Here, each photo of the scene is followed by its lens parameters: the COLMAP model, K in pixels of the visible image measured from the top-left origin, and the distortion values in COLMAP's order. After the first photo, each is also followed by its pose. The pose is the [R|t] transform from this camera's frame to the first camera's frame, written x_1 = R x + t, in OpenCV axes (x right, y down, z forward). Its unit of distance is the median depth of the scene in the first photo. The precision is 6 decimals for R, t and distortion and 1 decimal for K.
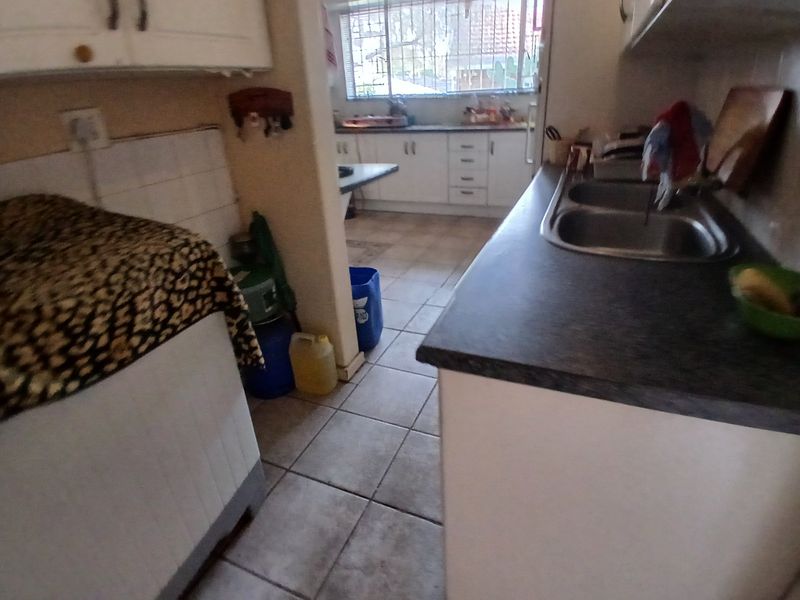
lens RADIAL K [[432.8, 0, 399.9], [0, 432.8, 275.6], [0, 0, 1]] dist [-0.000753, -0.061331]
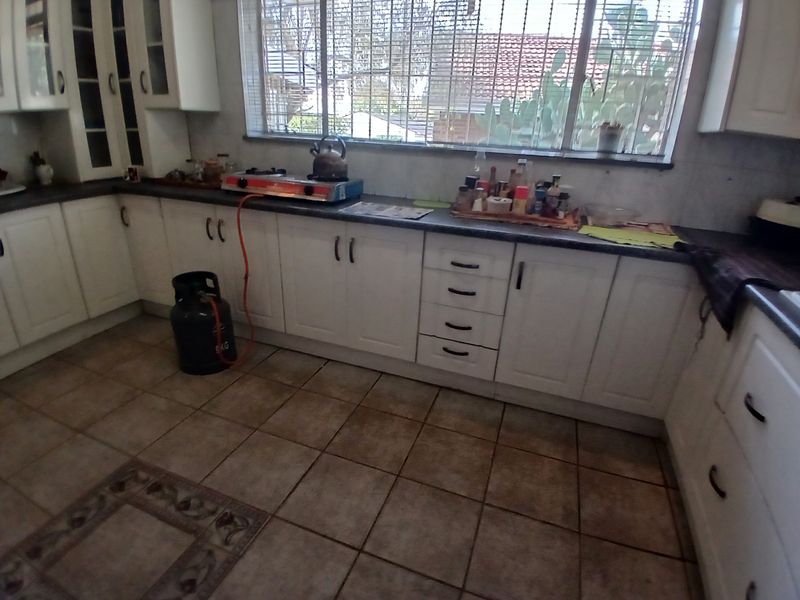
lens RADIAL K [[407.7, 0, 400.0], [0, 407.7, 300.0], [0, 0, 1]] dist [0.003315, -0.048628]
pose [[0.994291, 0.068816, 0.081542, 0.051135], [-0.068055, 0.997608, -0.012079, -0.238007], [-0.082178, 0.006460, 0.996597, 0.540335]]
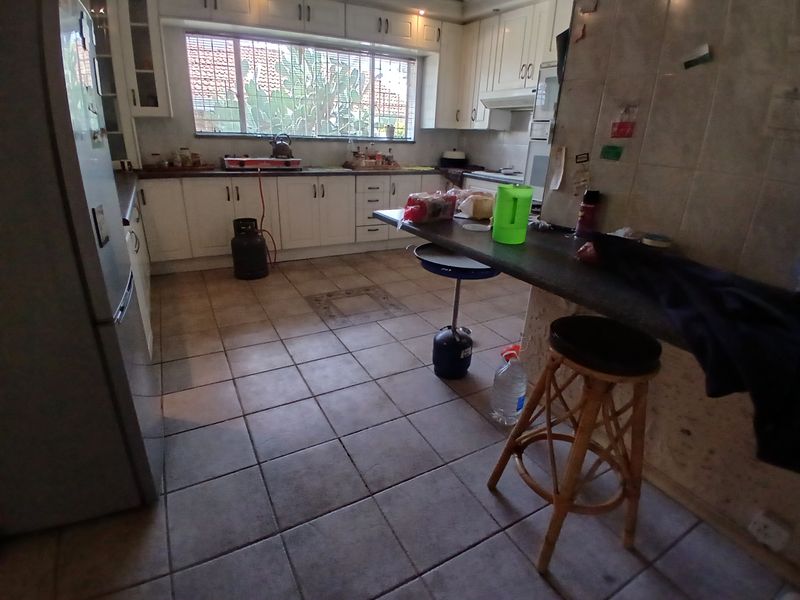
lens RADIAL K [[407.7, 0, 400.0], [0, 407.7, 300.0], [0, 0, 1]] dist [0.003315, -0.048628]
pose [[0.605692, -0.230121, 0.761697, -0.619289], [0.250330, 0.963769, 0.092111, -0.098635], [-0.755296, 0.134885, 0.641353, 0.310921]]
